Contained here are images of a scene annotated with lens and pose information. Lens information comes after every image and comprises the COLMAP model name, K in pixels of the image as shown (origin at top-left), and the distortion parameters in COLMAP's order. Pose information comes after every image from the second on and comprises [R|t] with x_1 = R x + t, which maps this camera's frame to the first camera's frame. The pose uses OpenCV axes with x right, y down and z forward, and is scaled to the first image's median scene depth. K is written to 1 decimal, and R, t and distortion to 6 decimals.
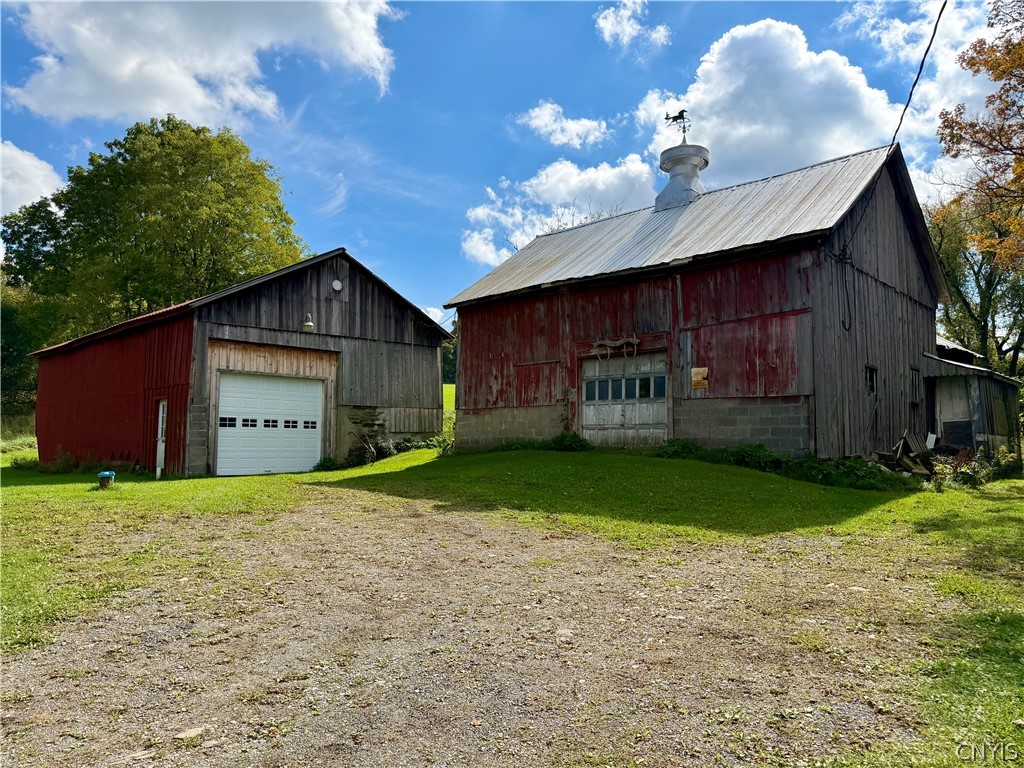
lens RADIAL K [[710.3, 0, 512.0], [0, 710.3, 388.2], [0, 0, 1]] dist [0.053293, -0.004896]
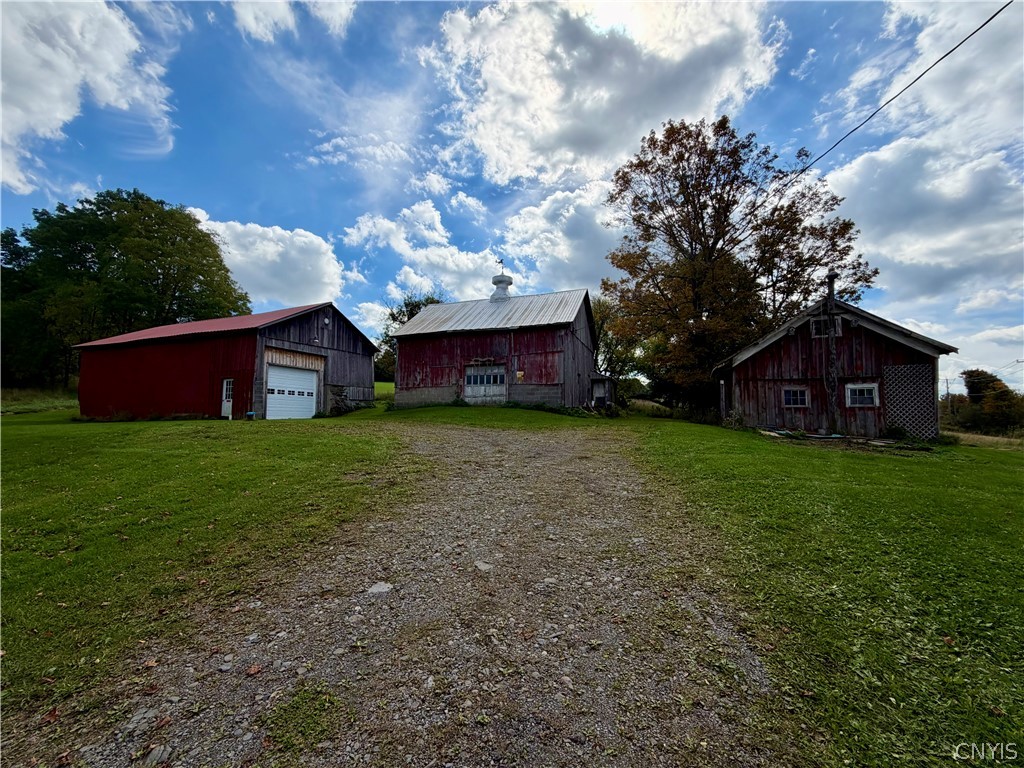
lens RADIAL K [[408.3, 0, 511.6], [0, 408.3, 380.6], [0, 0, 1]] dist [0.001143, -0.000651]
pose [[0.921471, 0.031654, 0.387156, -0.264745], [-0.027993, 0.999494, -0.015093, 0.020726], [-0.387438, 0.003071, 0.921891, -0.244337]]
